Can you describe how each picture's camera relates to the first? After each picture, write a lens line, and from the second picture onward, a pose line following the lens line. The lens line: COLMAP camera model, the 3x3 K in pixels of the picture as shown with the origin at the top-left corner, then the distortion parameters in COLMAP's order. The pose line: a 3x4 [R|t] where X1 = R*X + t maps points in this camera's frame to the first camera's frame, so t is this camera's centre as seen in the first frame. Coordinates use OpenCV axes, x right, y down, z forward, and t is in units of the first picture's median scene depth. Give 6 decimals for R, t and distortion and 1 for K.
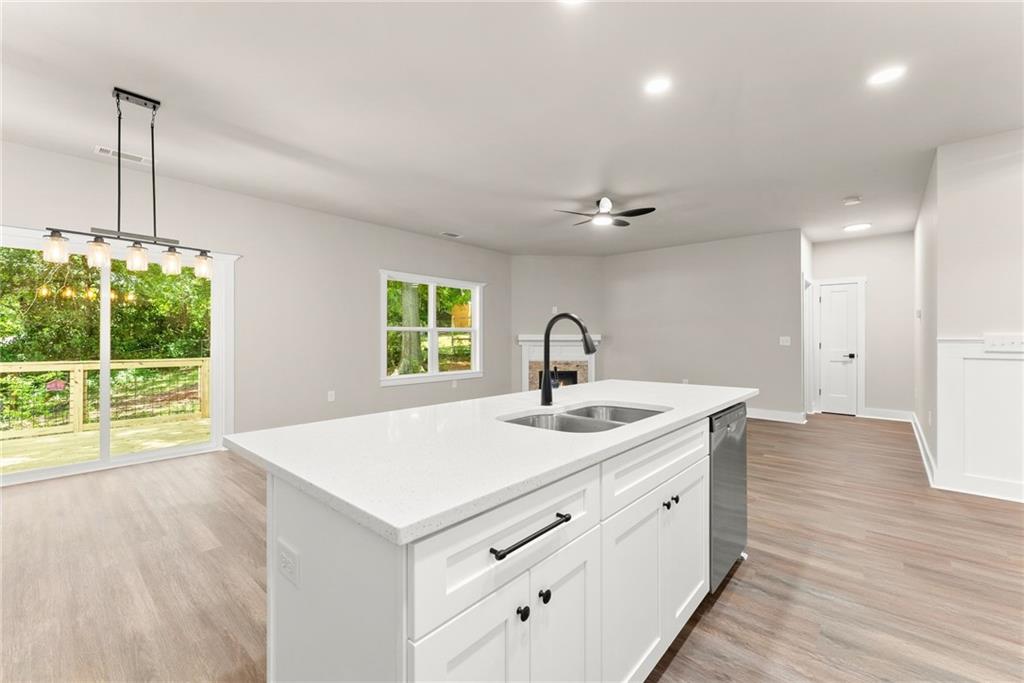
lens RADIAL K [[420.1, 0, 508.6], [0, 420.1, 338.7], [0, 0, 1]] dist [-0.000184, 0.000321]
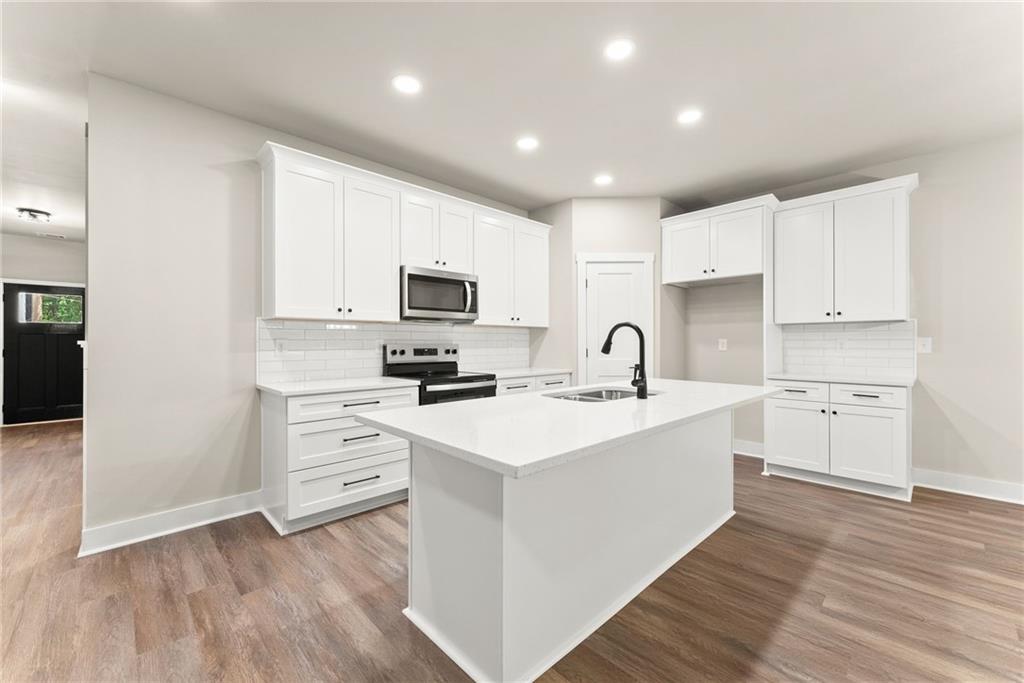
lens RADIAL K [[407.8, 0, 513.6], [0, 407.8, 341.6], [0, 0, 1]] dist [0.000580, 0.000079]
pose [[-0.997319, -0.000406, 0.073169, 0.121823], [-0.000588, 0.999997, -0.002465, 0.001076], [-0.073168, -0.002501, -0.997317, 0.715380]]
